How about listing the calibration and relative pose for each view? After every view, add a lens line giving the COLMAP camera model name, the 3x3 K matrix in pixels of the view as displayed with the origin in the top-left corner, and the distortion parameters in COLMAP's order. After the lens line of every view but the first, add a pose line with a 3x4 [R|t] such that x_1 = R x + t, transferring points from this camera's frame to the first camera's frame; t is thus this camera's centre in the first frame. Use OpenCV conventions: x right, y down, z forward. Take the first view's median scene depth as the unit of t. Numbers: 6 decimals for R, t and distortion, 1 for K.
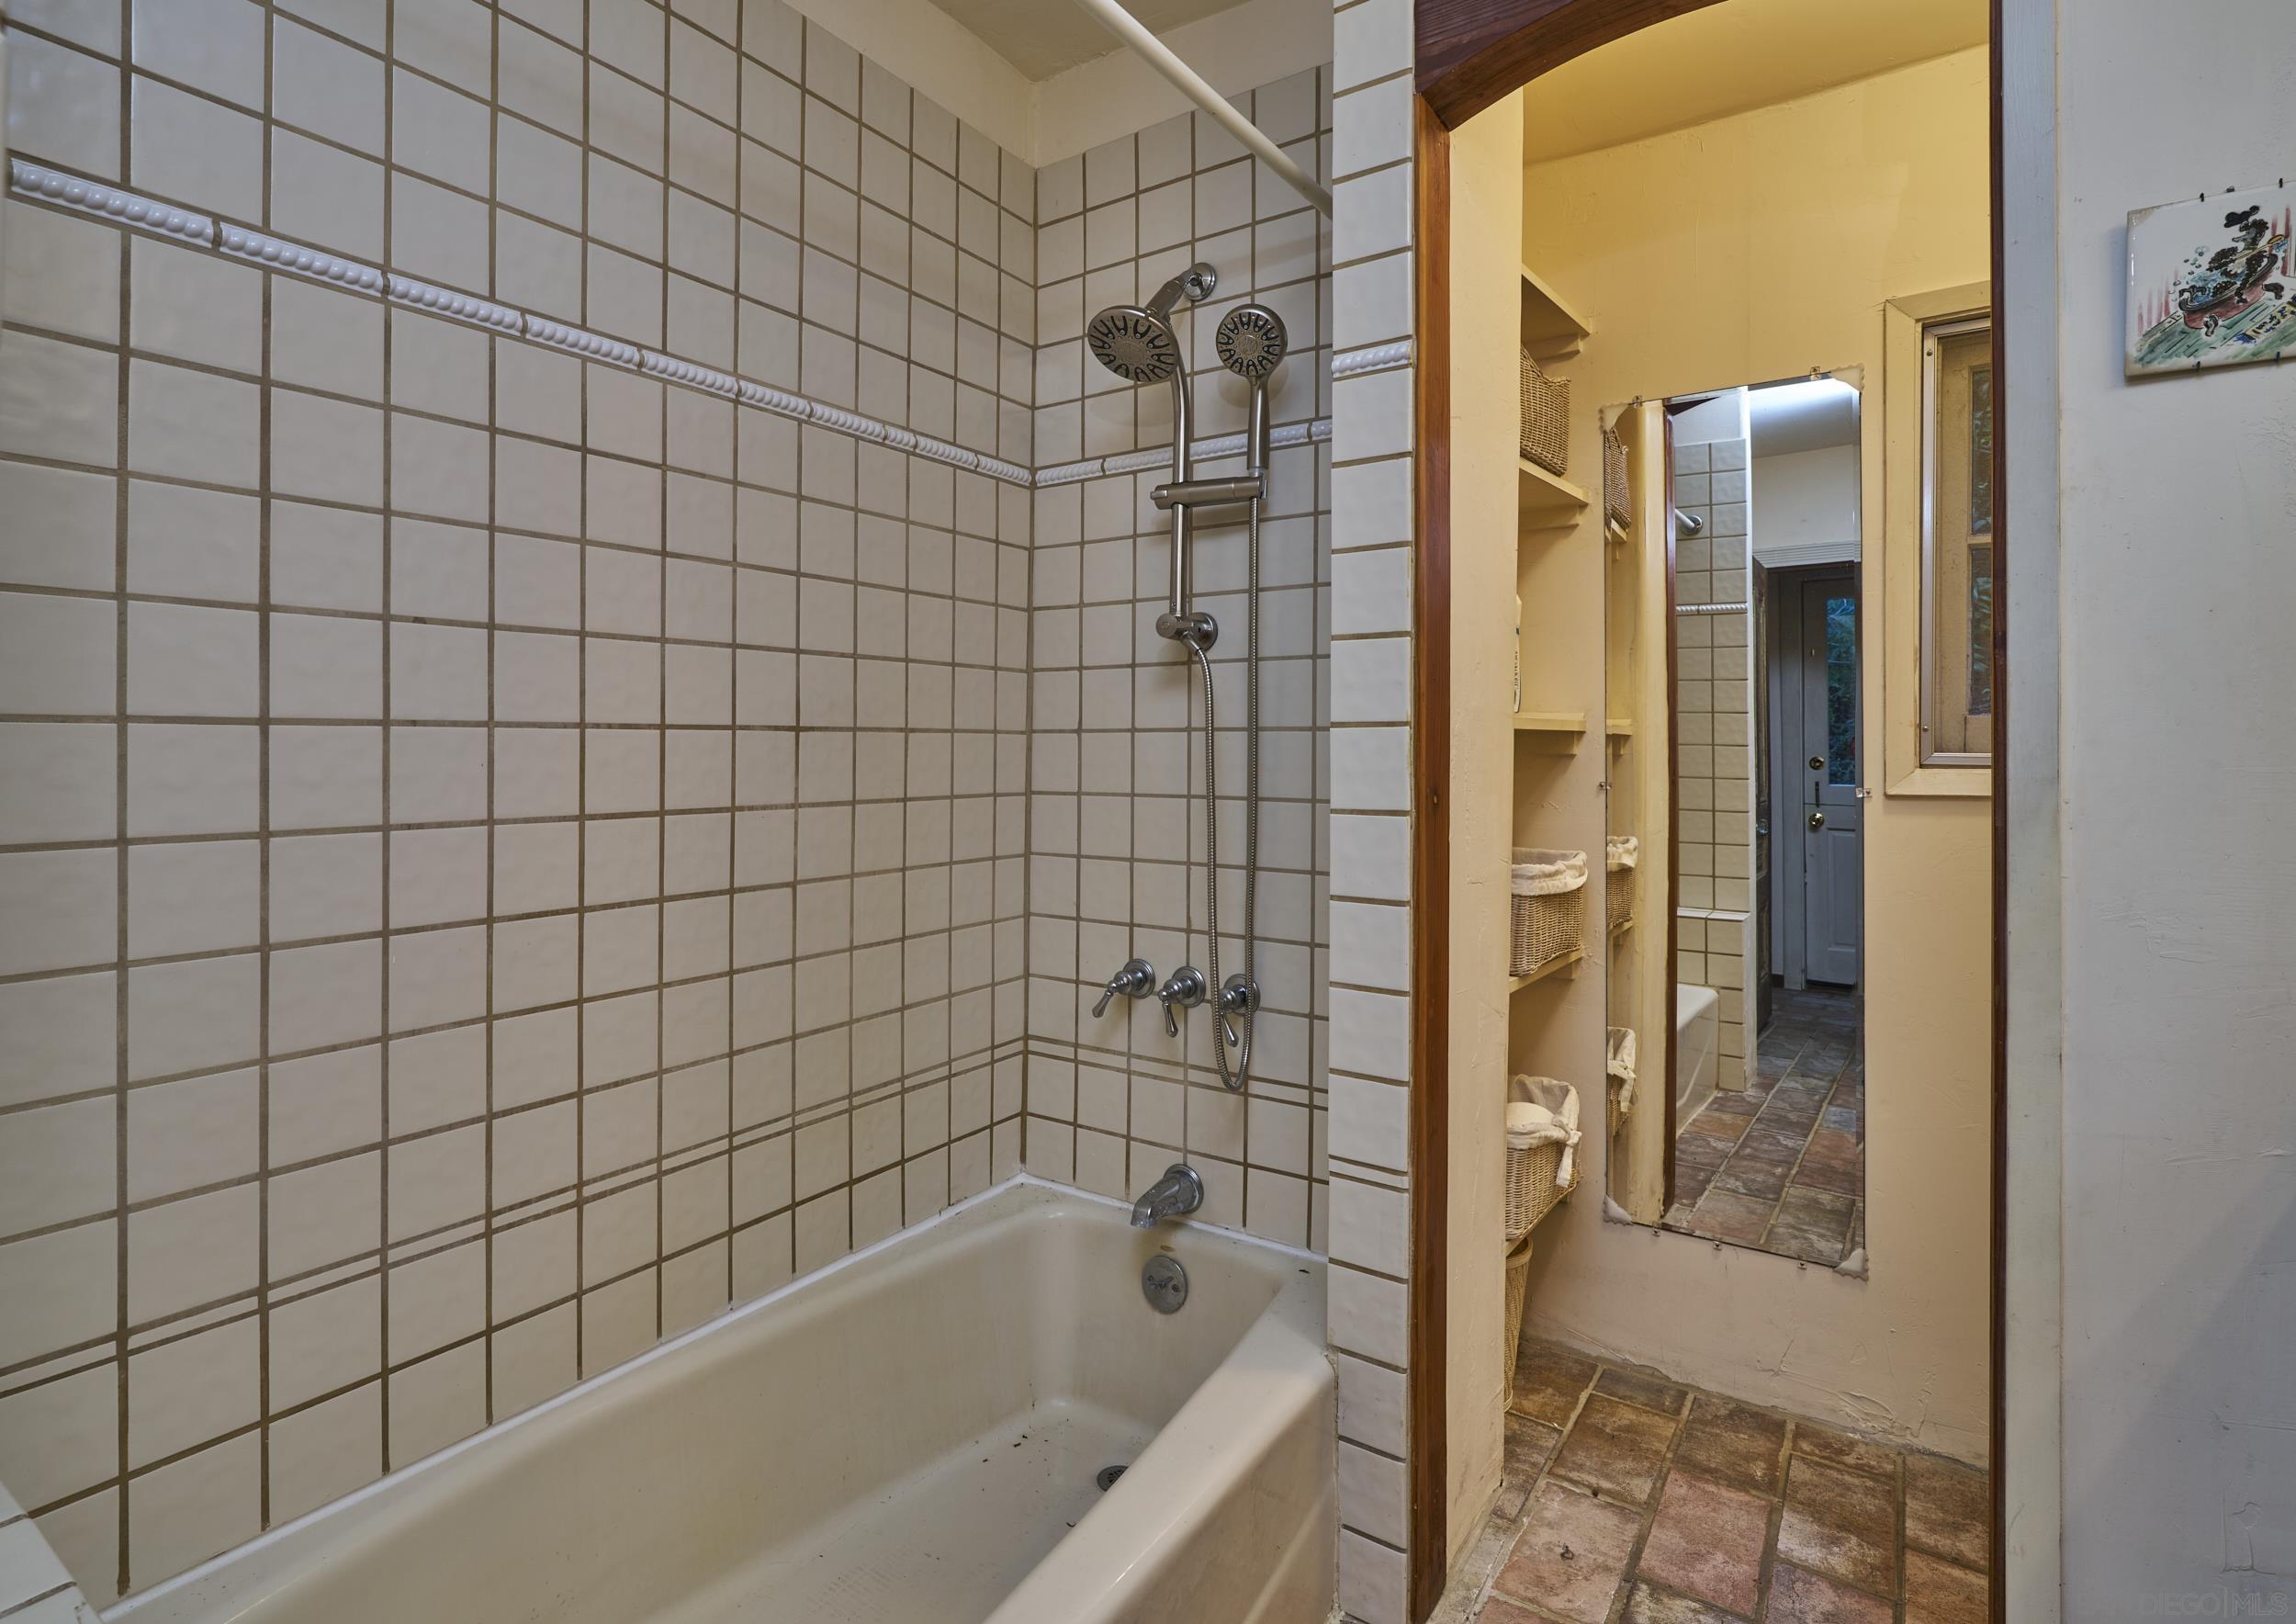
lens RADIAL K [[1127.4, 0, 1144.5], [0, 1127.4, 748.9], [0, 0, 1]] dist [-0.003271, -0.000615]
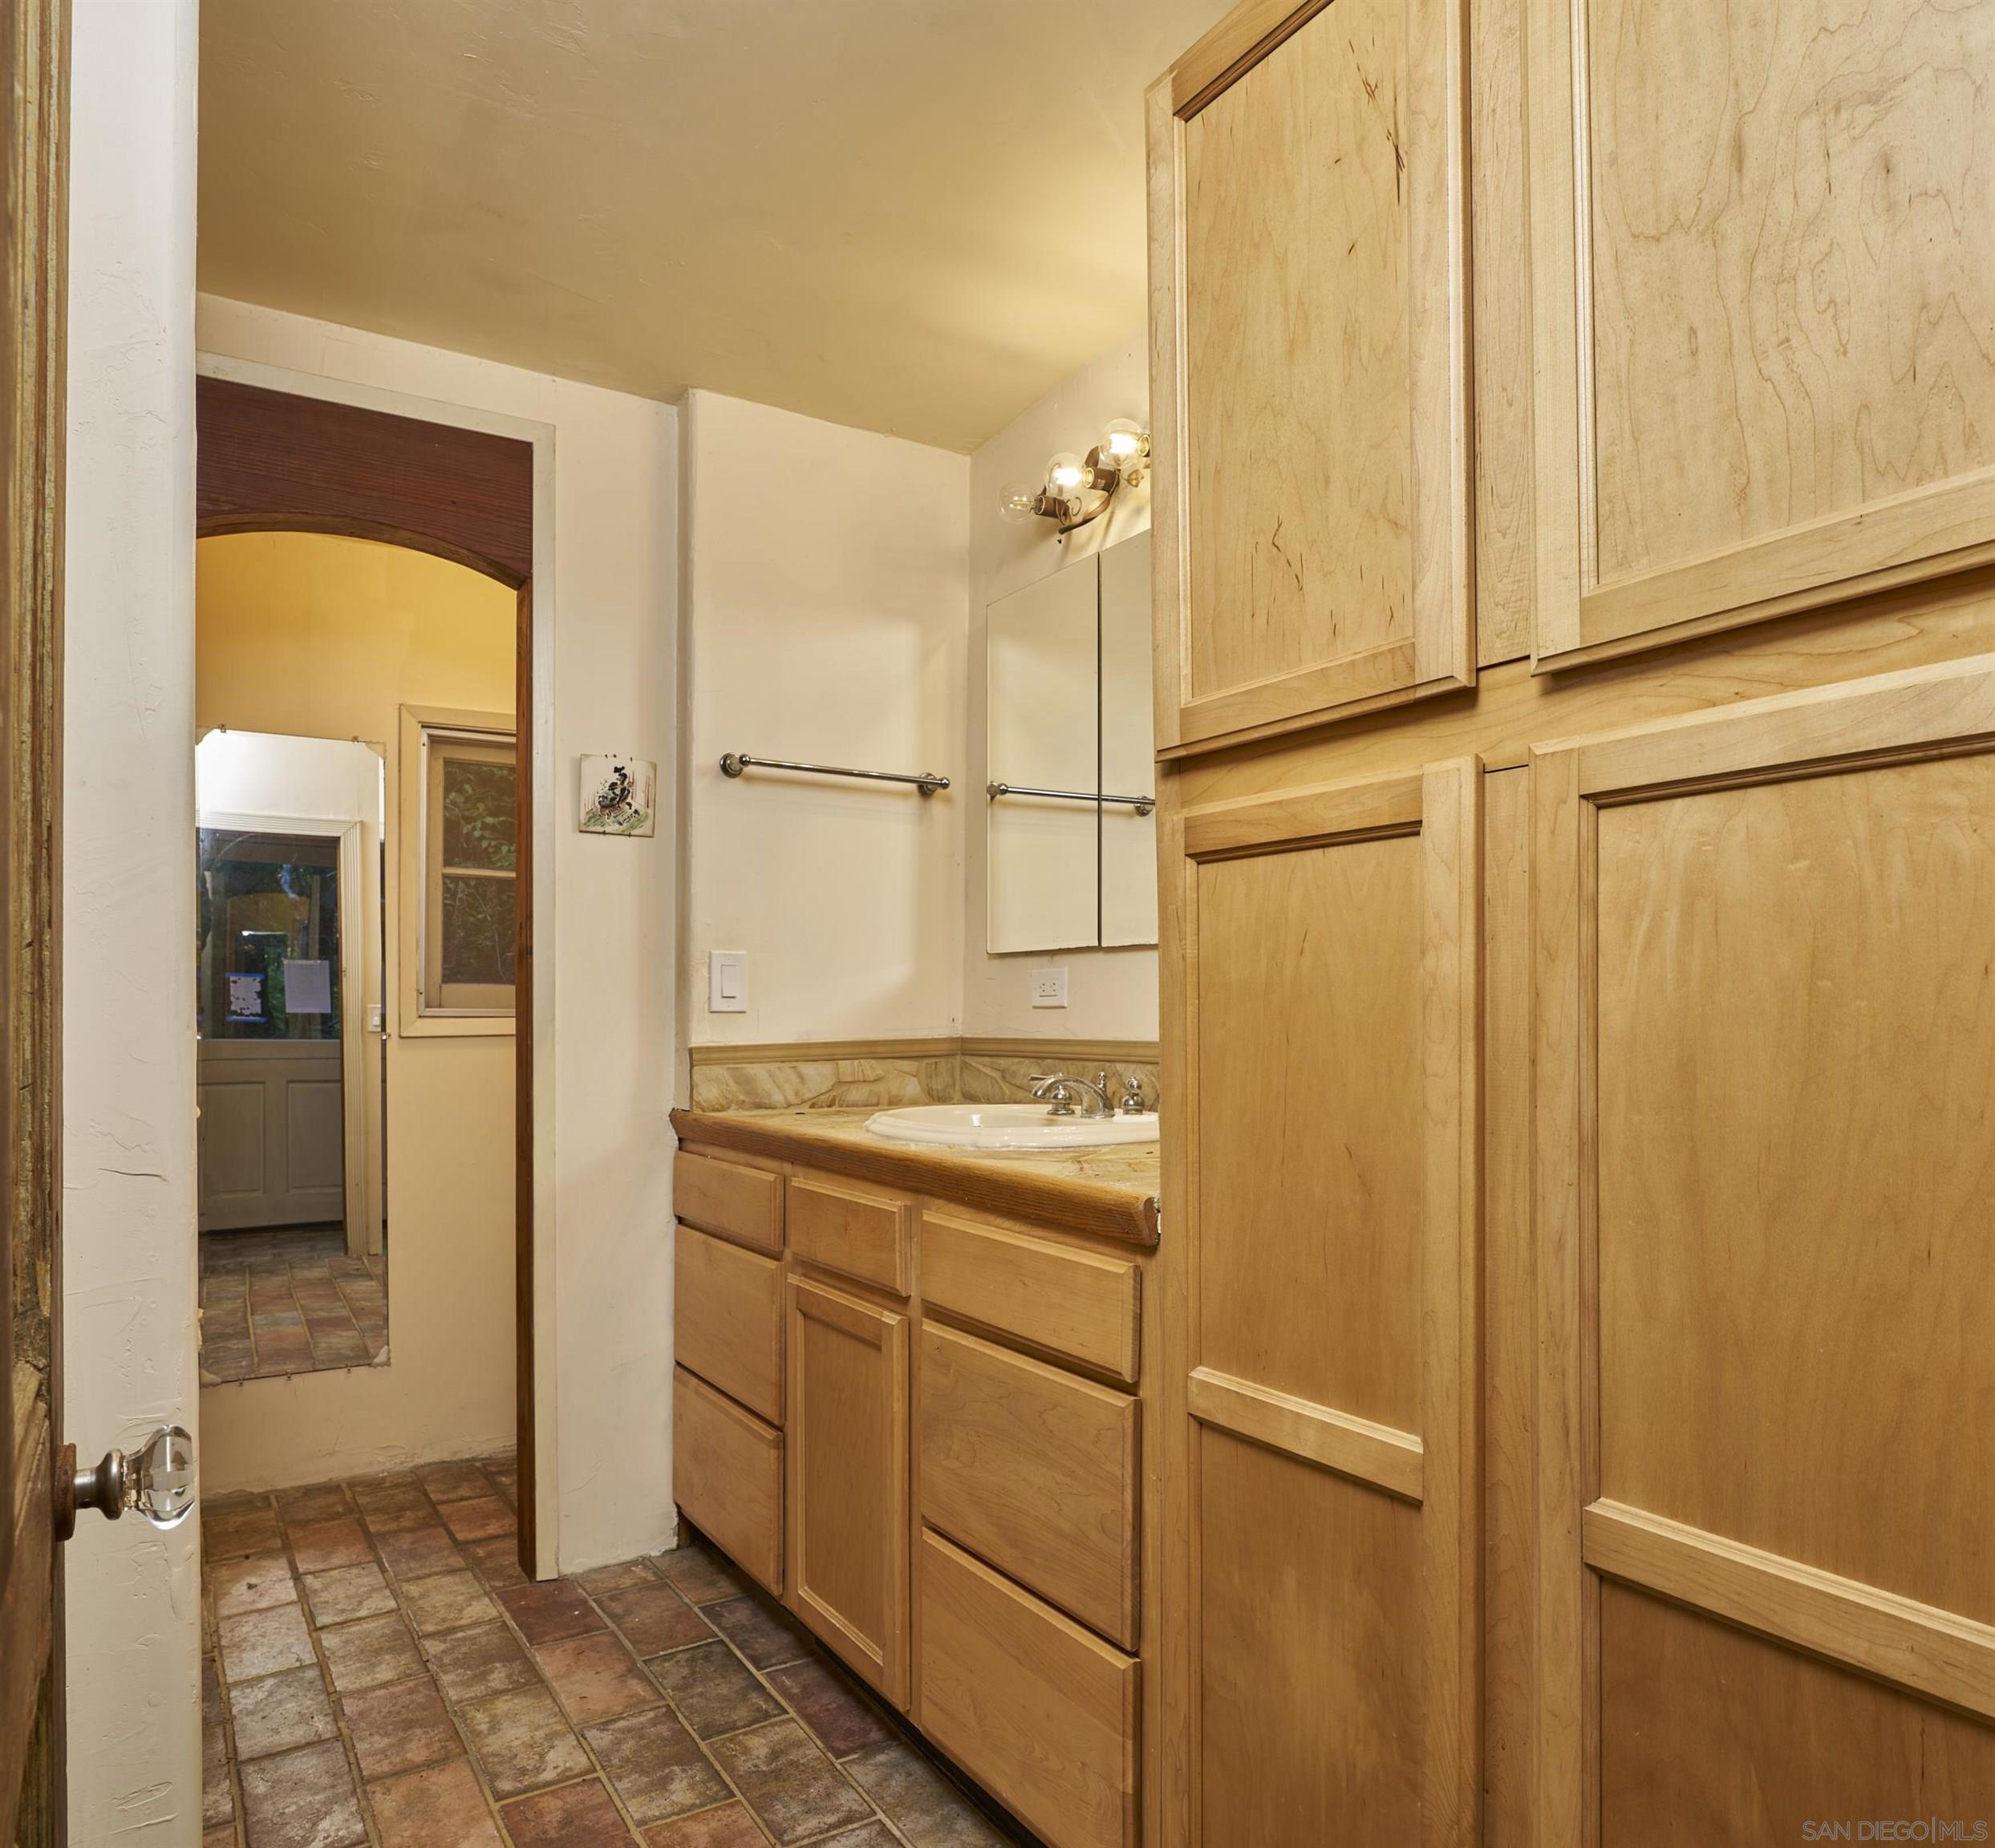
lens RADIAL K [[1378.0, 0, 995.4], [0, 1378.0, 1005.3], [0, 0, 1]] dist [-0.000763, -0.000375]
pose [[0.384593, 0.001446, 0.923085, -0.761975], [-0.000042, 0.999999, -0.001550, 0.002777], [-0.923086, 0.000558, 0.384593, -0.452125]]
